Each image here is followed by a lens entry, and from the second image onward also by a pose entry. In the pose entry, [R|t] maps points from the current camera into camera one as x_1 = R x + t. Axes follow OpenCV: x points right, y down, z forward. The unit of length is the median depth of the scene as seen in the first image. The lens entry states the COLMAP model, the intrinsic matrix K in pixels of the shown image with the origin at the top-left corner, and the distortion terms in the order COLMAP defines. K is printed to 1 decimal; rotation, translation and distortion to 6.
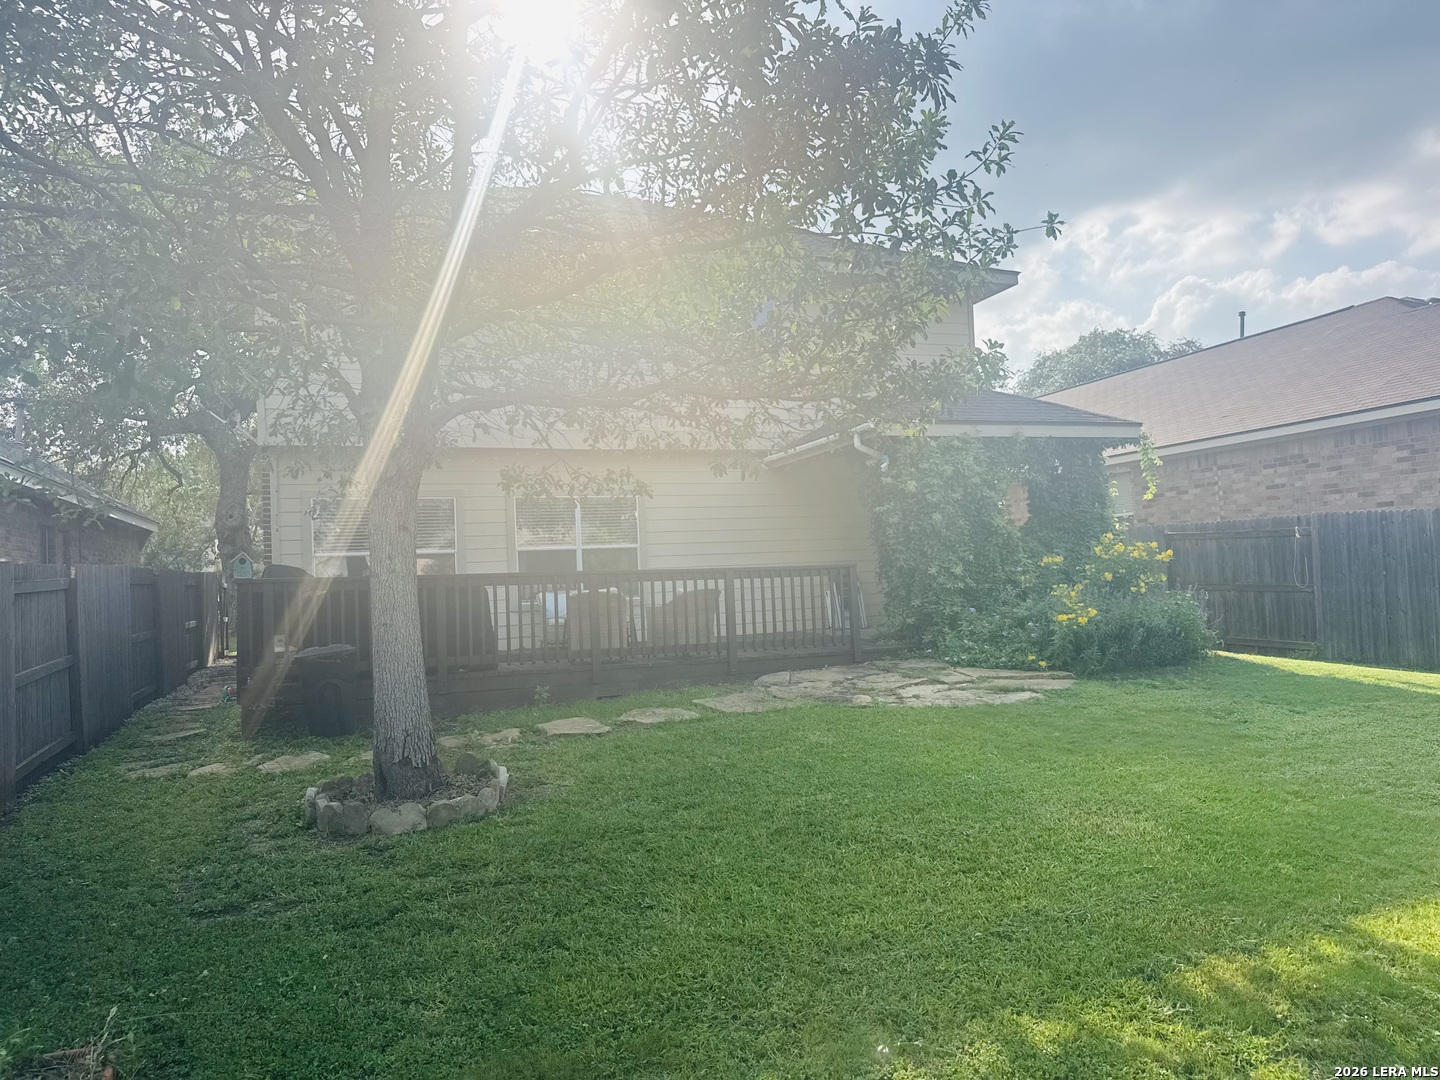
lens RADIAL K [[1007.1, 0, 715.5], [0, 1007.1, 540.8], [0, 0, 1]] dist [0.166496, -0.238933]
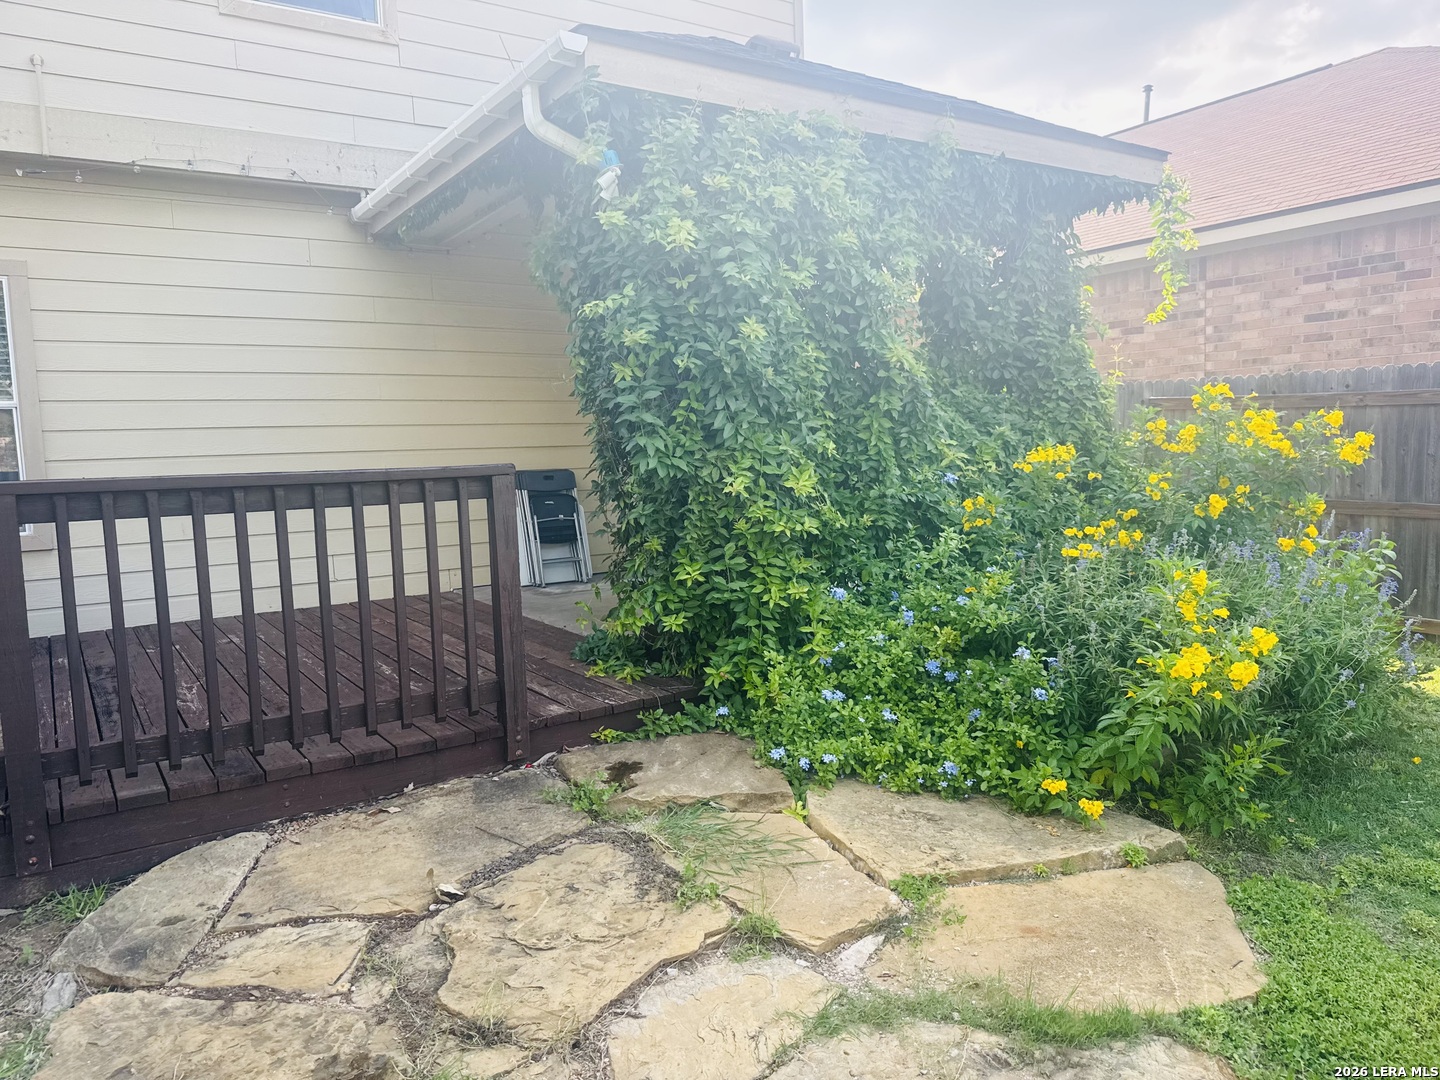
lens RADIAL K [[1007.1, 0, 715.5], [0, 1007.1, 540.8], [0, 0, 1]] dist [0.166496, -0.238933]
pose [[0.975630, -0.010075, 0.219189, 0.124205], [-0.016848, 0.992557, 0.120611, 0.006214], [-0.218773, -0.121364, 0.968199, 0.632119]]
